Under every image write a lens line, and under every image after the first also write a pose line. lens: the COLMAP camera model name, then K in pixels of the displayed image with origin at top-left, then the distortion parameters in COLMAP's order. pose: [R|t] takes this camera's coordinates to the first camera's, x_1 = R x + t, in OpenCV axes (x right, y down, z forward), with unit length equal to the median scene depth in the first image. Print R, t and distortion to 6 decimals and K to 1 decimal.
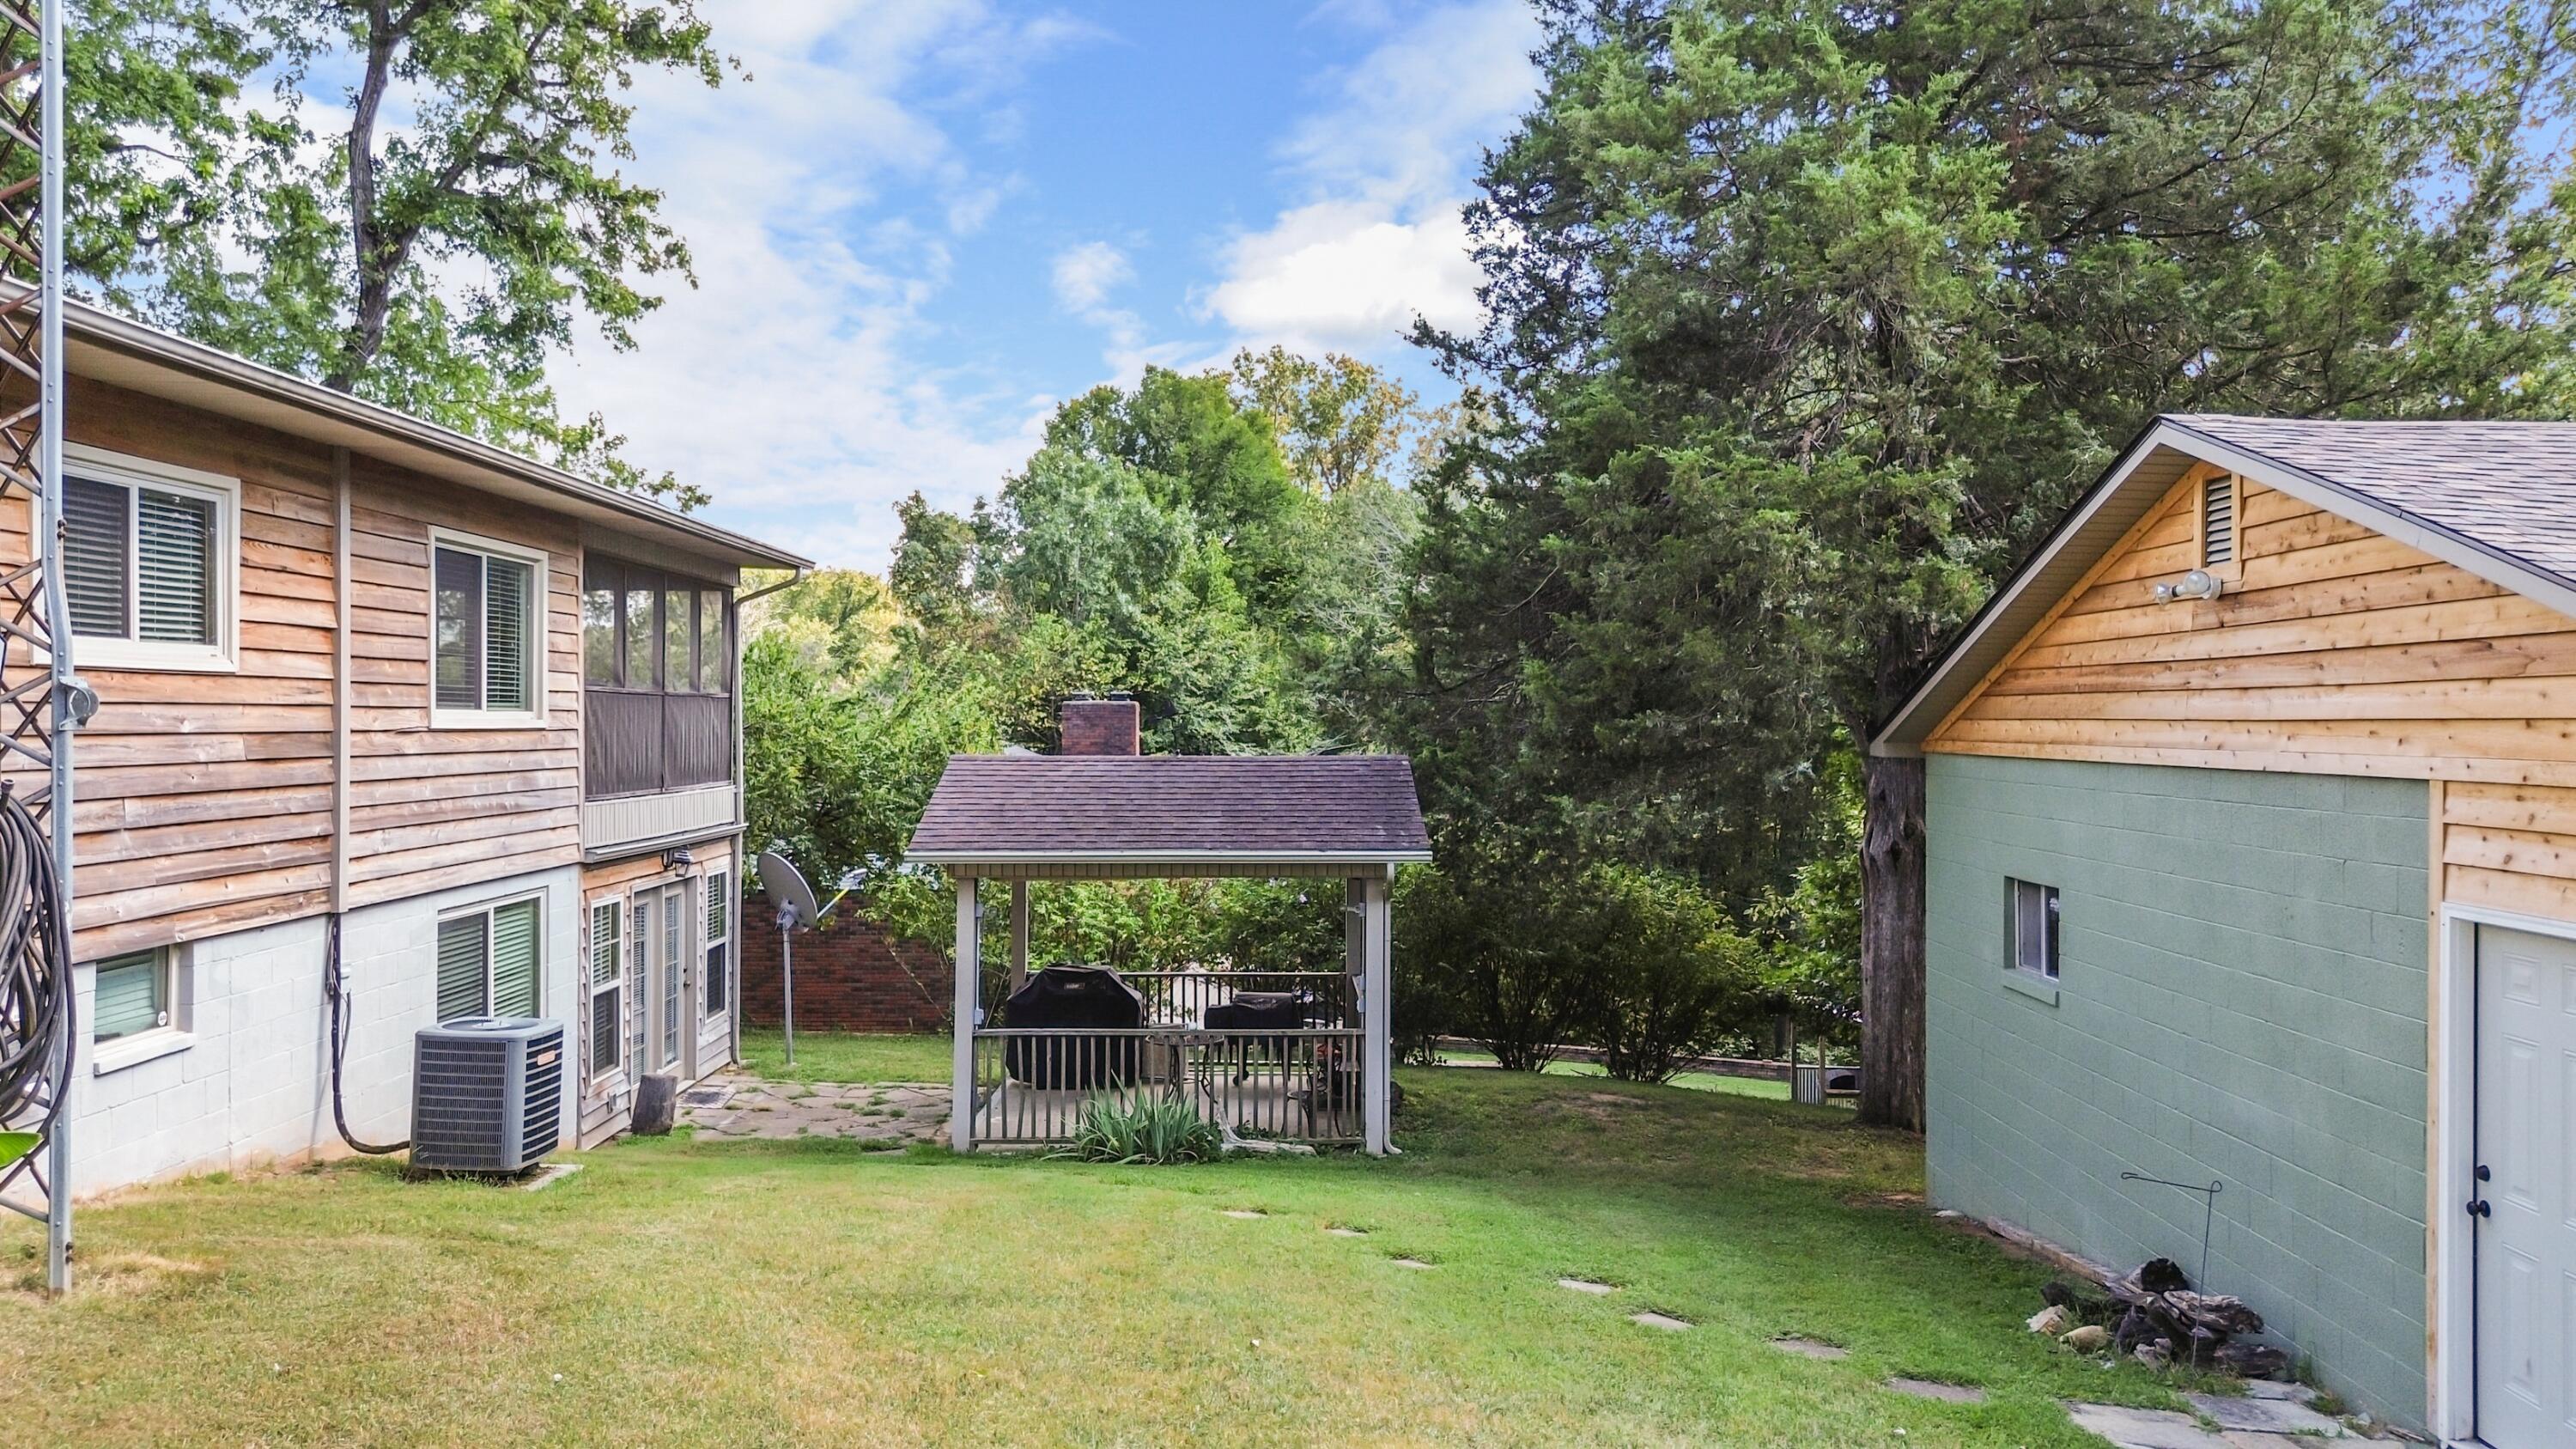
lens RADIAL K [[1856.3, 0, 1288.0], [0, 1856.3, 724.5], [0, 0, 1]] dist [0.057715, -0.051620]
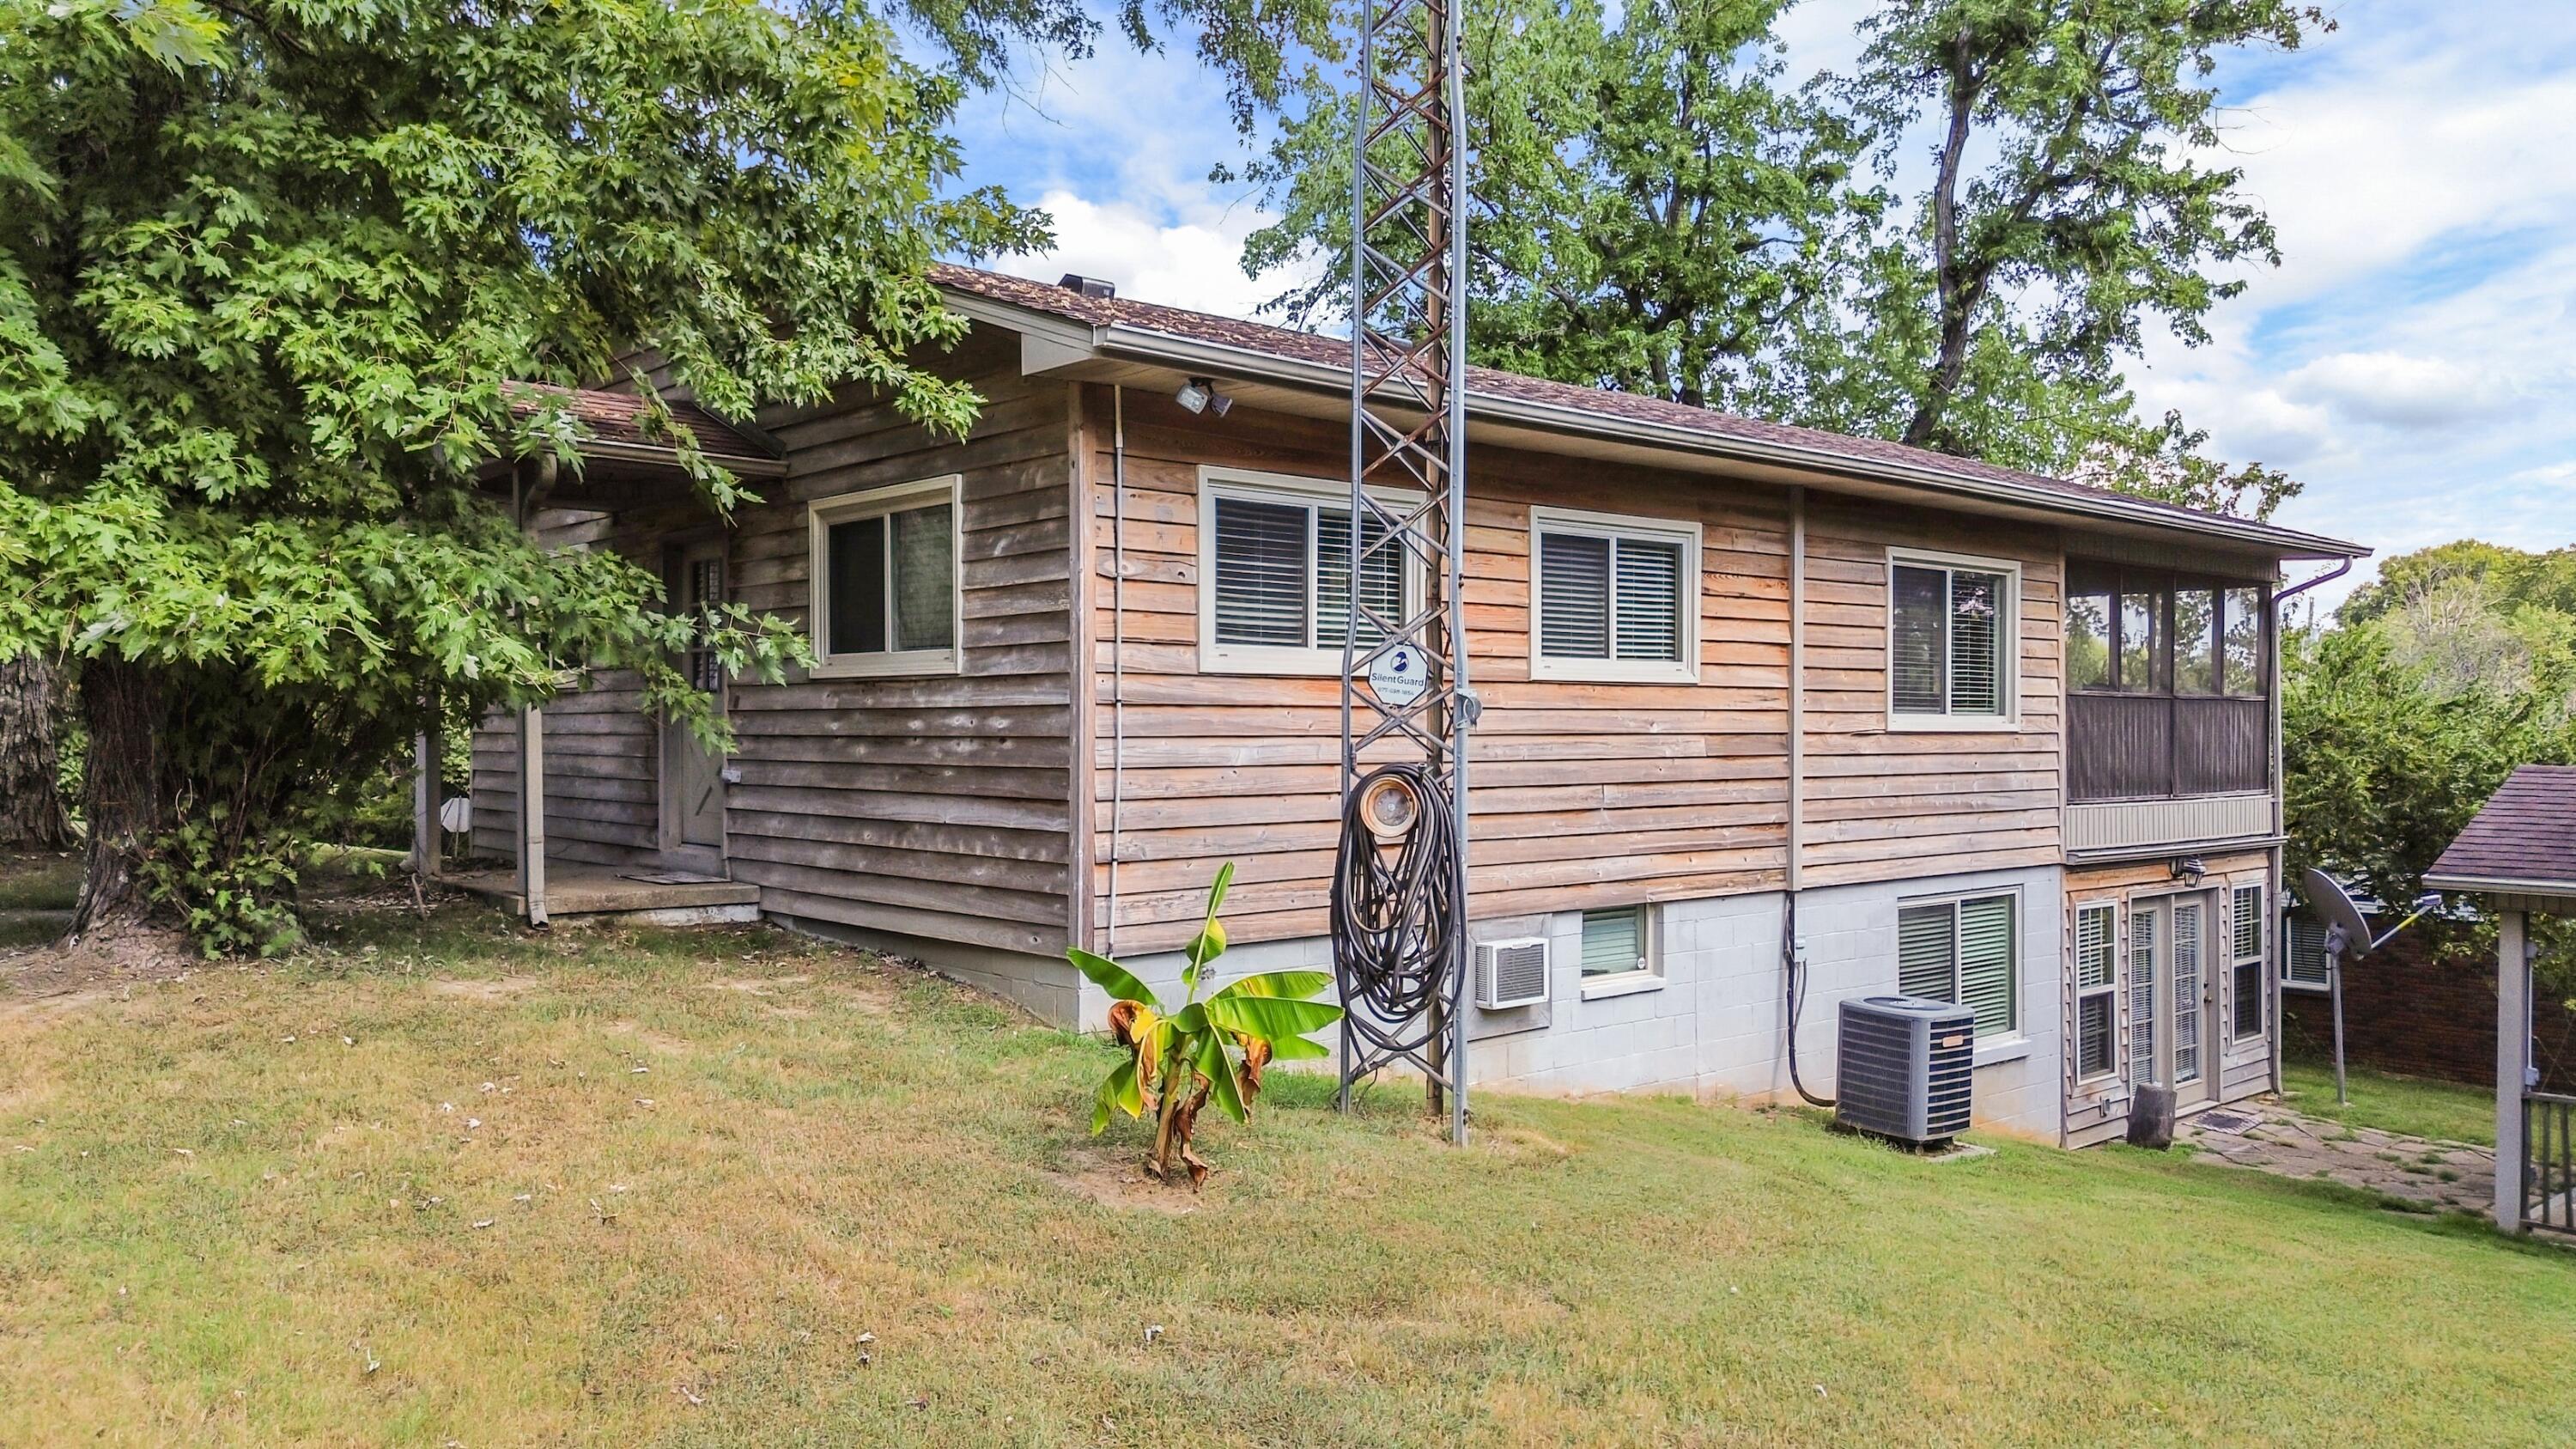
lens RADIAL K [[1856.3, 0, 1288.0], [0, 1856.3, 724.5], [0, 0, 1]] dist [0.057715, -0.051620]
pose [[0.642643, -0.001037, -0.766165, 0.126195], [-0.002353, 0.999992, -0.003327, 0.002173], [0.766162, 0.003941, 0.642635, 0.021287]]
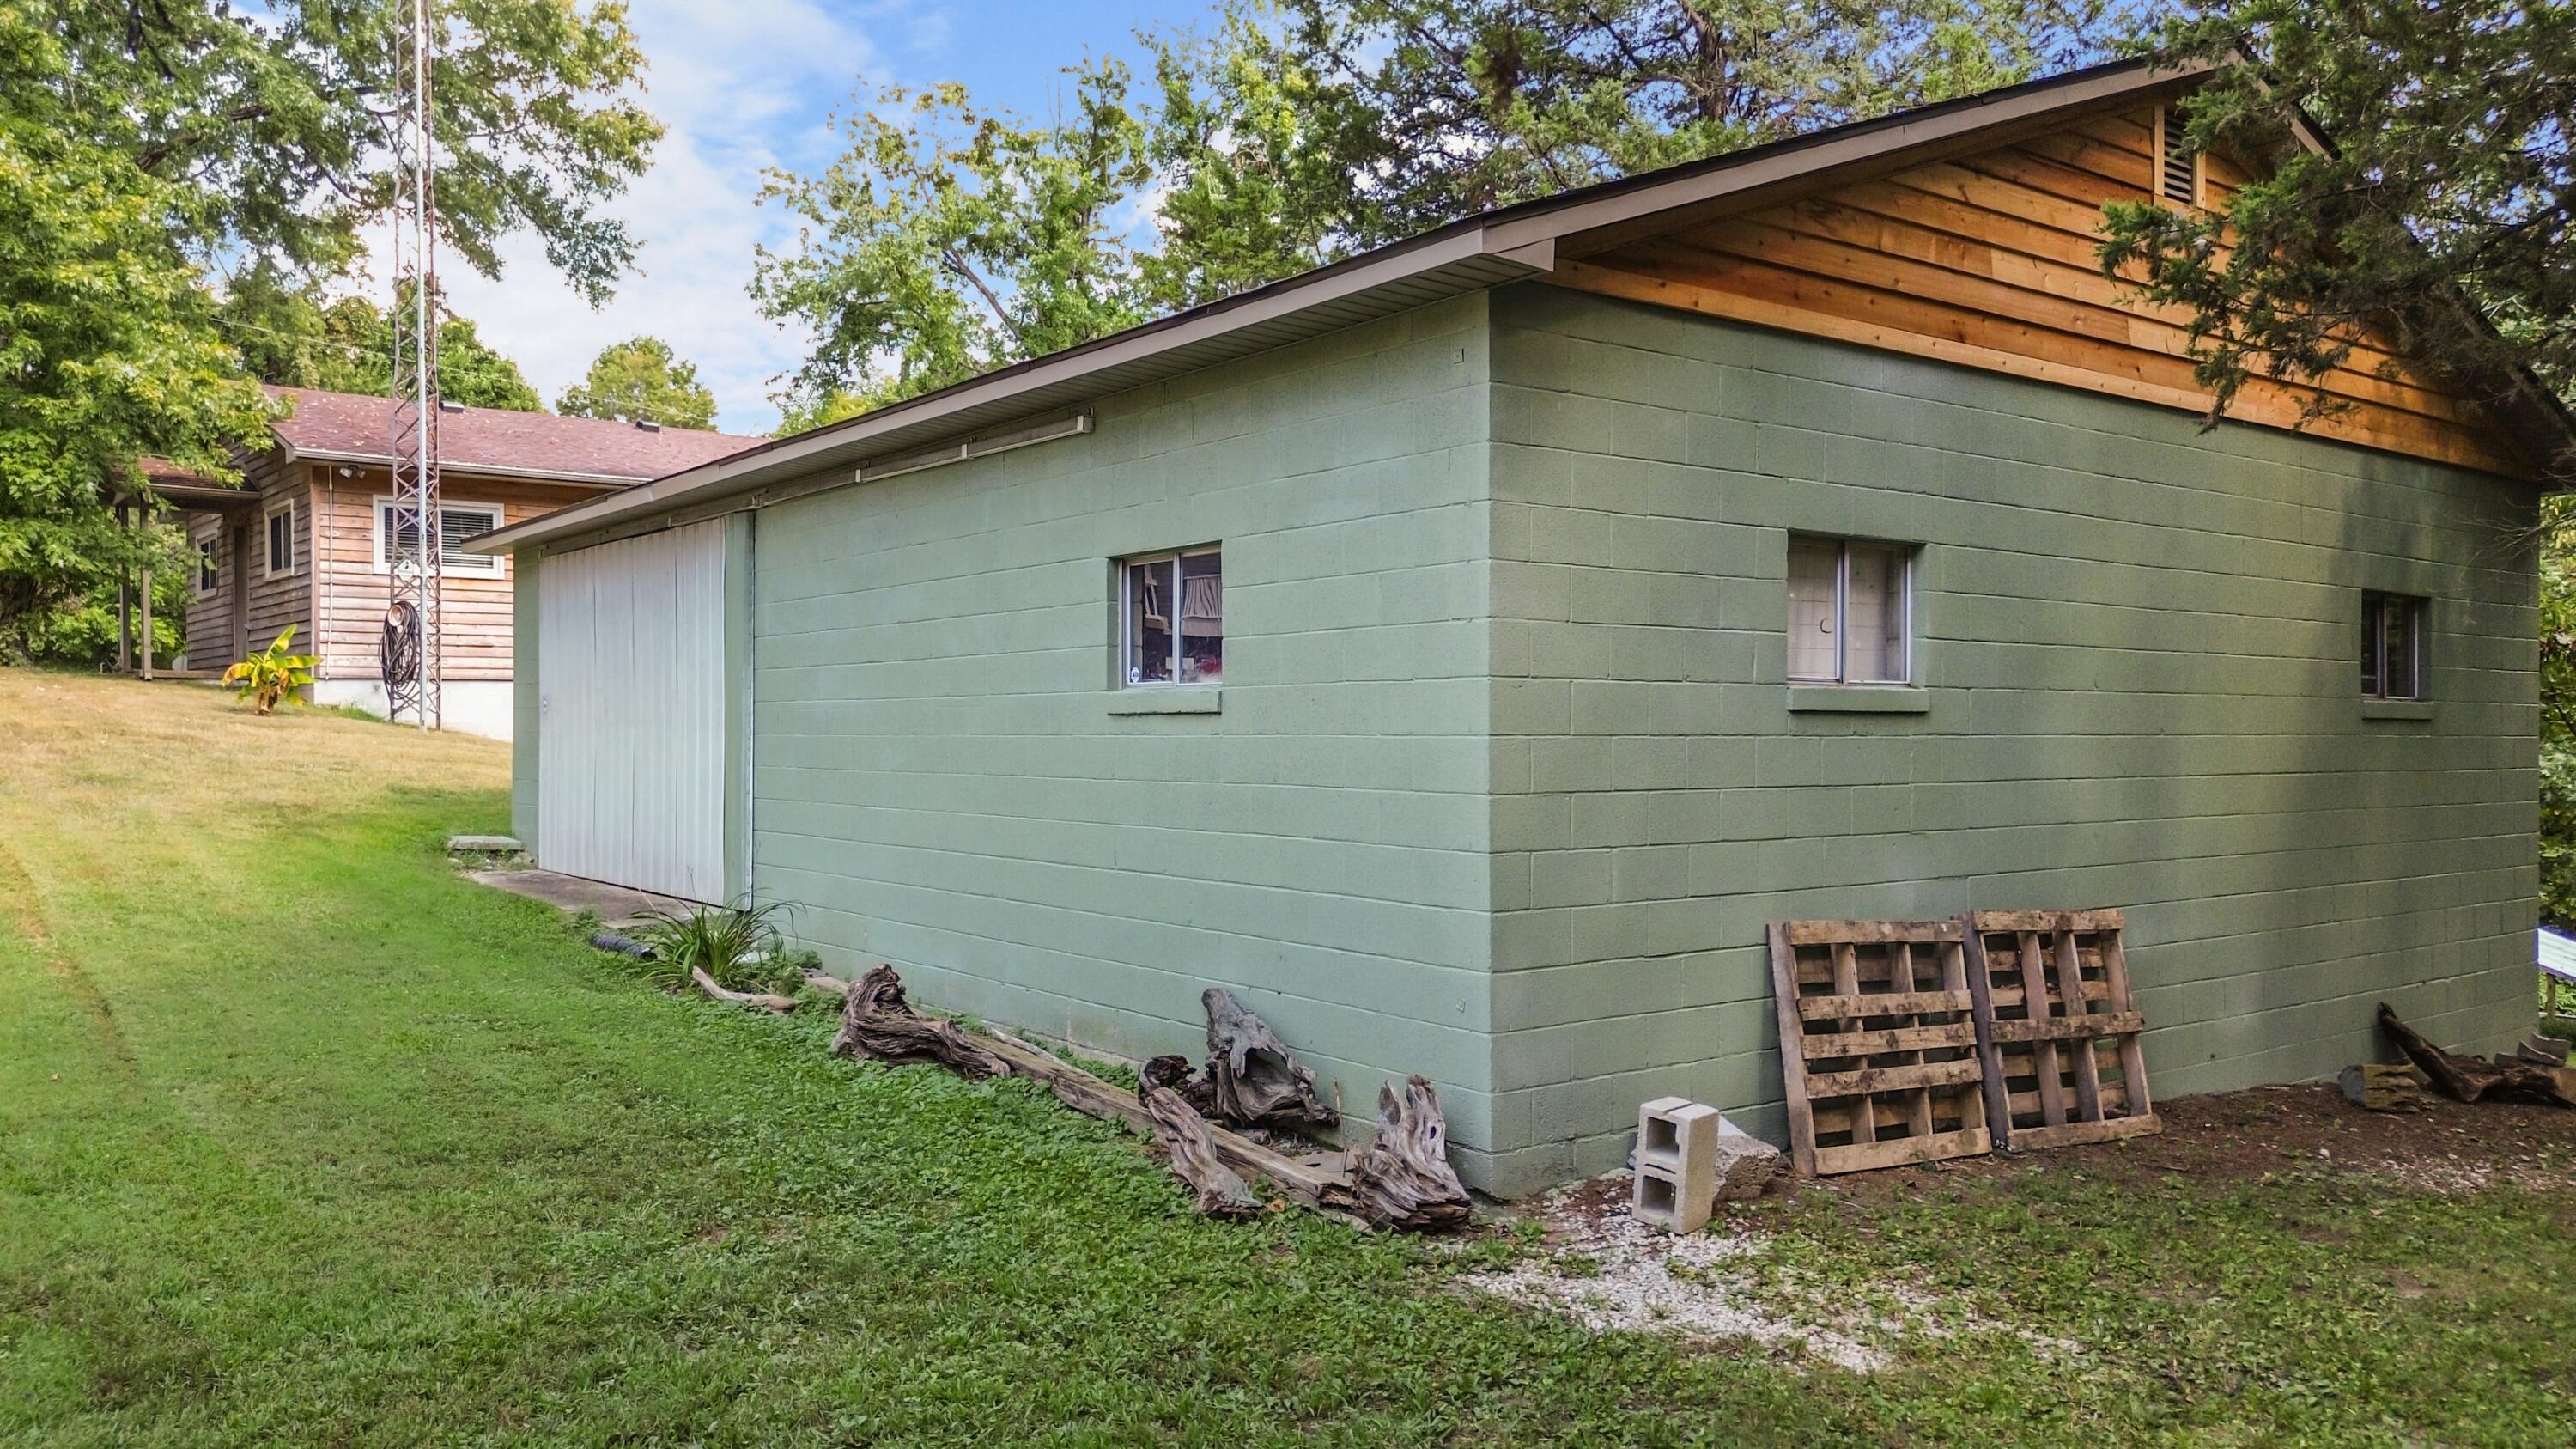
lens RADIAL K [[1856.3, 0, 1288.0], [0, 1856.3, 724.5], [0, 0, 1]] dist [0.057715, -0.051620]
pose [[0.594594, -0.005516, -0.804007, 1.702780], [0.001048, 0.999981, -0.006086, 0.151369], [0.804025, 0.002776, 0.594589, 0.069898]]
